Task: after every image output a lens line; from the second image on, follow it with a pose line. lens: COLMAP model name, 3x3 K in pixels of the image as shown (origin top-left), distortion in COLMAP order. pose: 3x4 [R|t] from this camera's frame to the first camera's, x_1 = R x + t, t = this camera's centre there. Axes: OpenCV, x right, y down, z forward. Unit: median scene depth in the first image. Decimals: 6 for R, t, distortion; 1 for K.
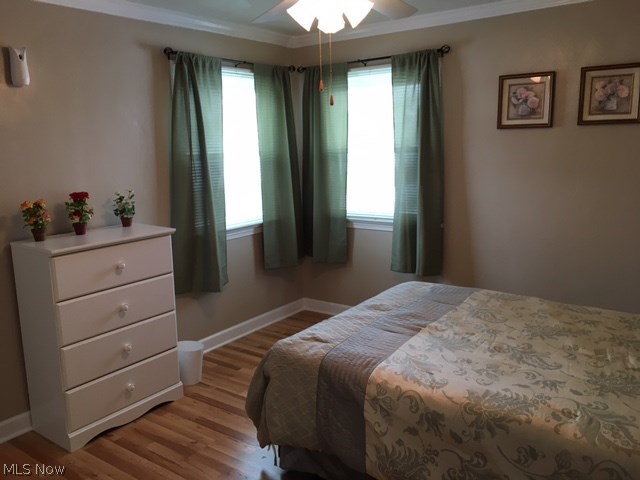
lens RADIAL K [[541.9, 0, 319.4], [0, 541.9, 240.6], [0, 0, 1]] dist [0.088623, -0.113330]
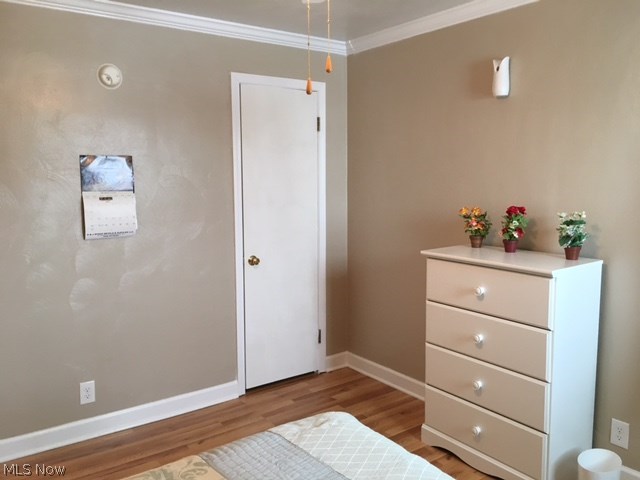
lens RADIAL K [[541.9, 0, 319.4], [0, 541.9, 240.6], [0, 0, 1]] dist [0.088623, -0.113330]
pose [[-0.311632, 0.139571, -0.939897, 0.557422], [-0.155086, 0.968419, 0.195226, -0.170838], [0.937461, 0.206604, -0.280144, 1.023391]]
